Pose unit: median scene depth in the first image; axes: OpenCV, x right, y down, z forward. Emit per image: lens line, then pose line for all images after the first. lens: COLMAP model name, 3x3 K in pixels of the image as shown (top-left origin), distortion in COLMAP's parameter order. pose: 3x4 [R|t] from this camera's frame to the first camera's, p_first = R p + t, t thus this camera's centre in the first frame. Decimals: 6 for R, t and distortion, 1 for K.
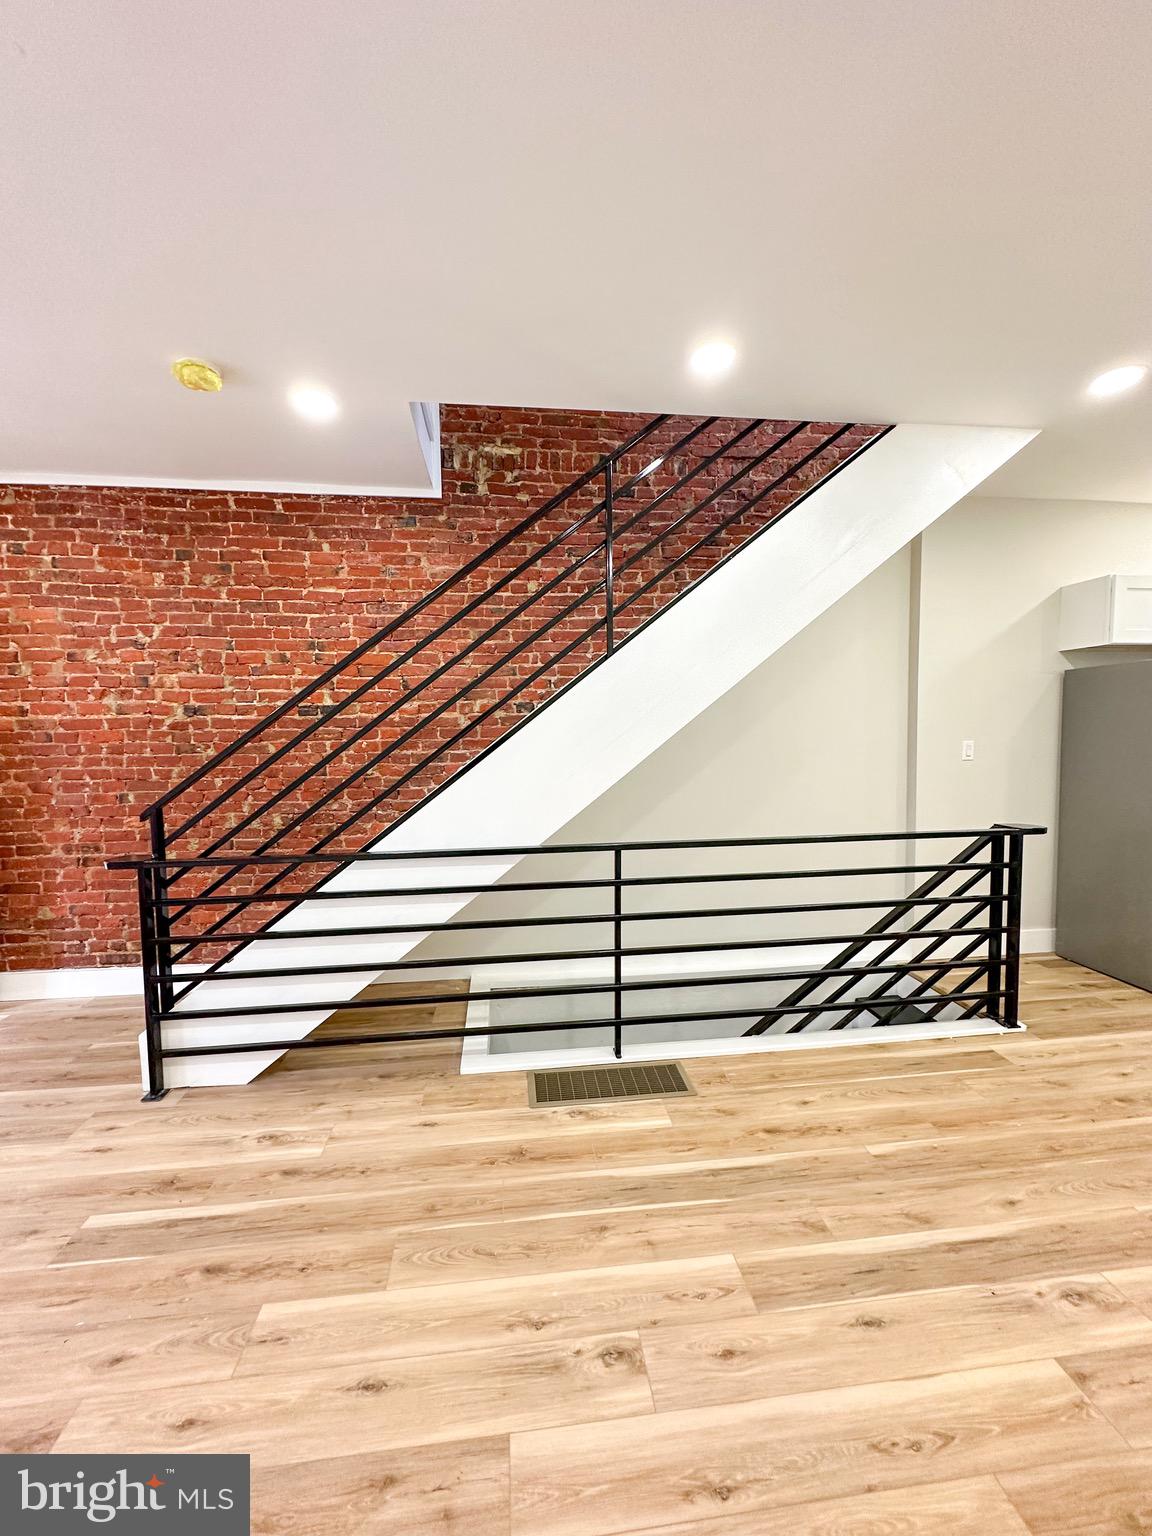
lens RADIAL K [[612.2, 0, 573.3], [0, 612.2, 764.8], [0, 0, 1]] dist [0.001288, -0.000185]
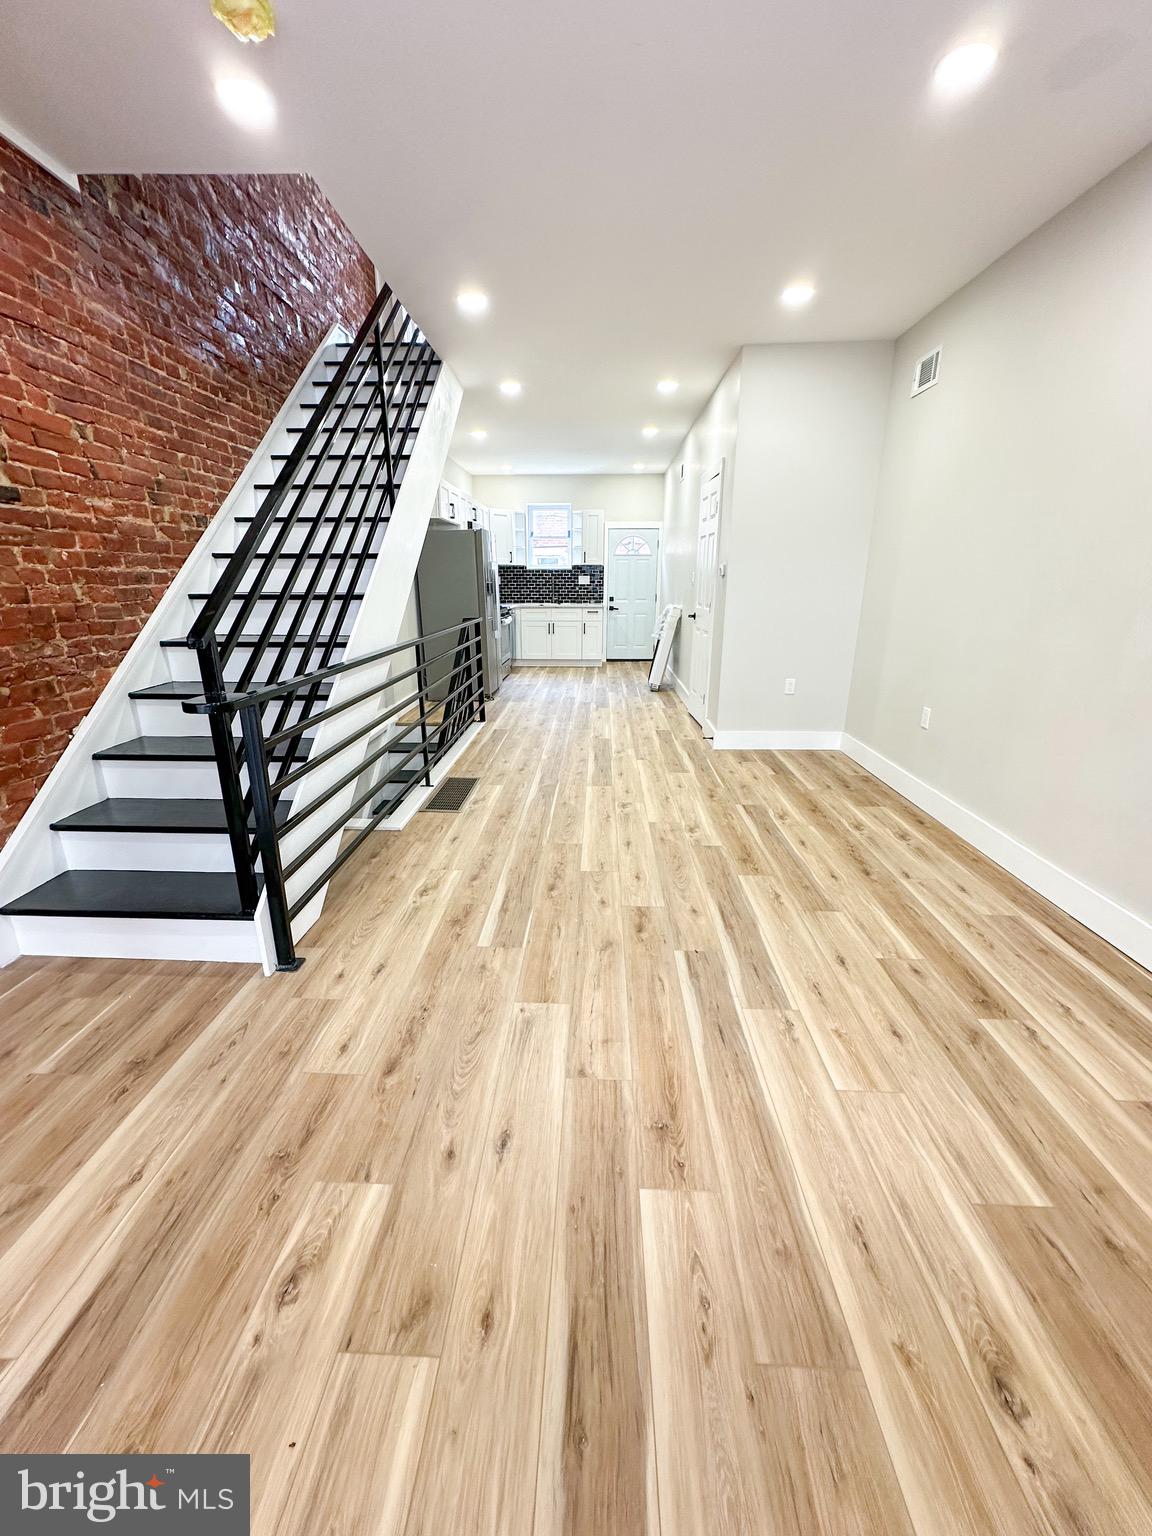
lens RADIAL K [[612.2, 0, 582.1], [0, 612.2, 765.1], [0, 0, 1]] dist [0.001288, -0.000185]
pose [[0.141462, -0.275185, 0.950927, -1.497181], [0.053423, 0.961309, 0.270242, 0.058334], [-0.988501, 0.012572, 0.150690, 0.497158]]
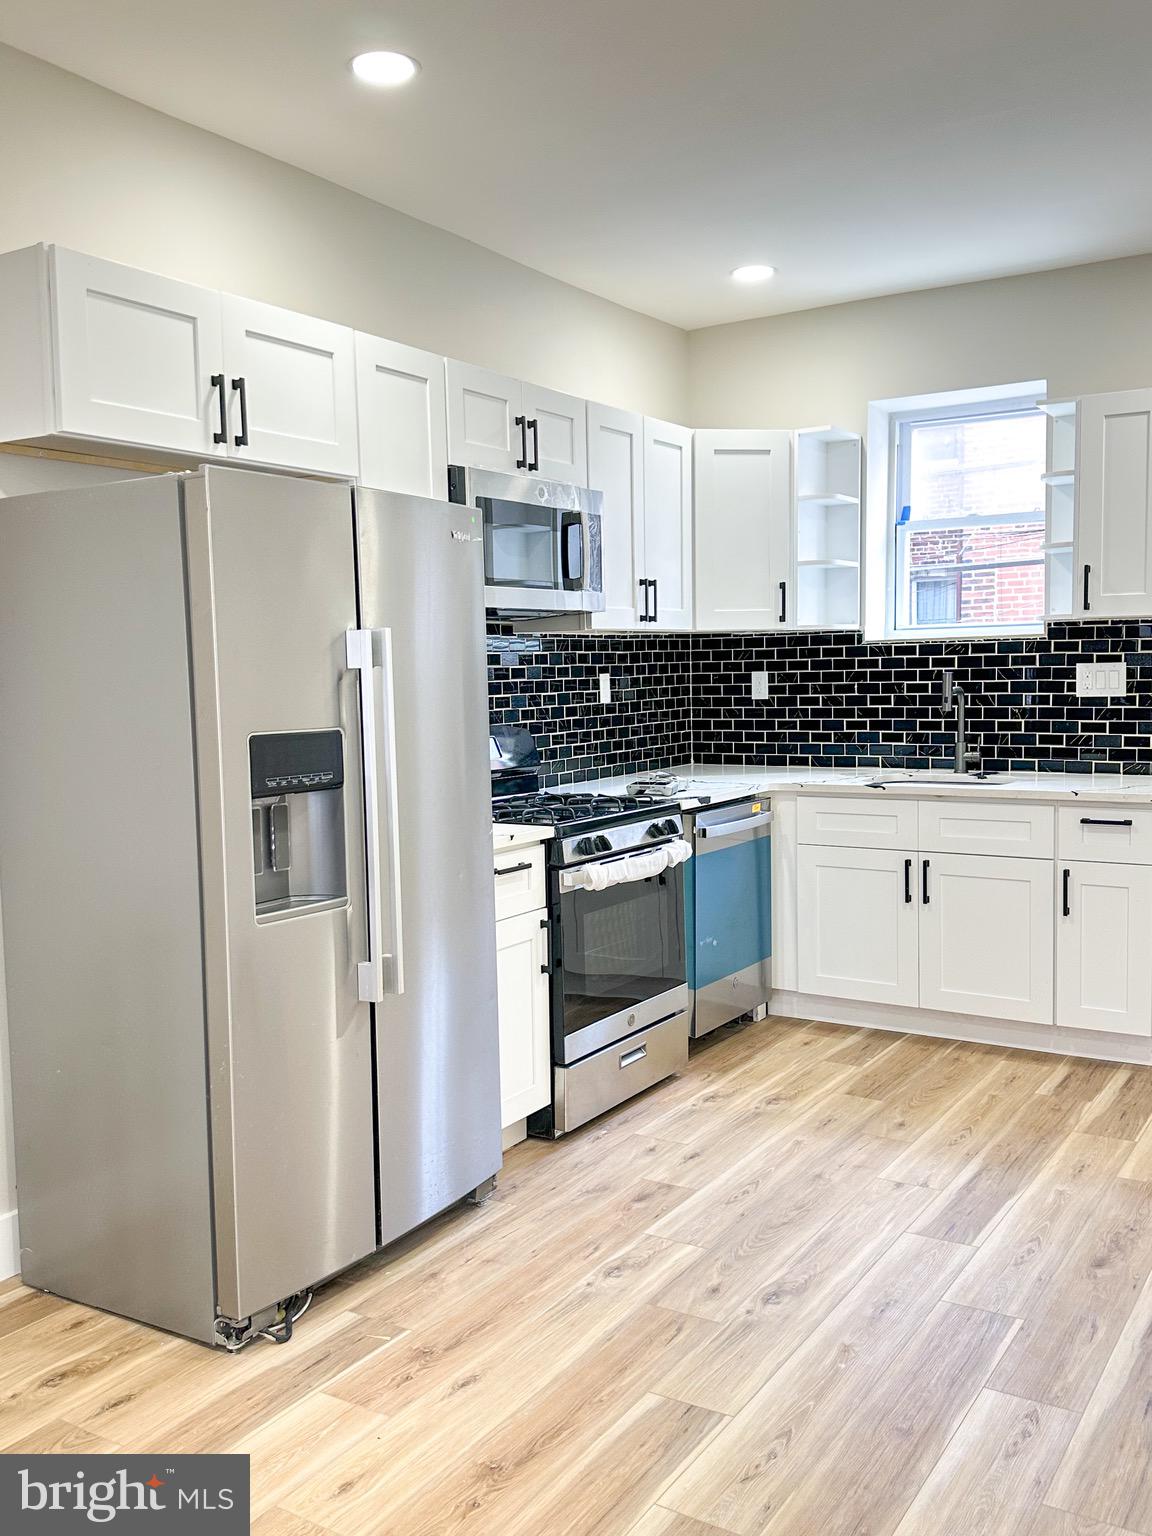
lens RADIAL K [[1360.4, 0, 577.5], [0, 1360.4, 766.4], [0, 0, 1]] dist [-0.006995, -0.001225]
pose [[0.624318, -0.062958, 0.778629, 0.662721], [0.056110, 0.997787, 0.035688, -0.014687], [-0.779152, 0.021408, 0.626469, 0.391782]]
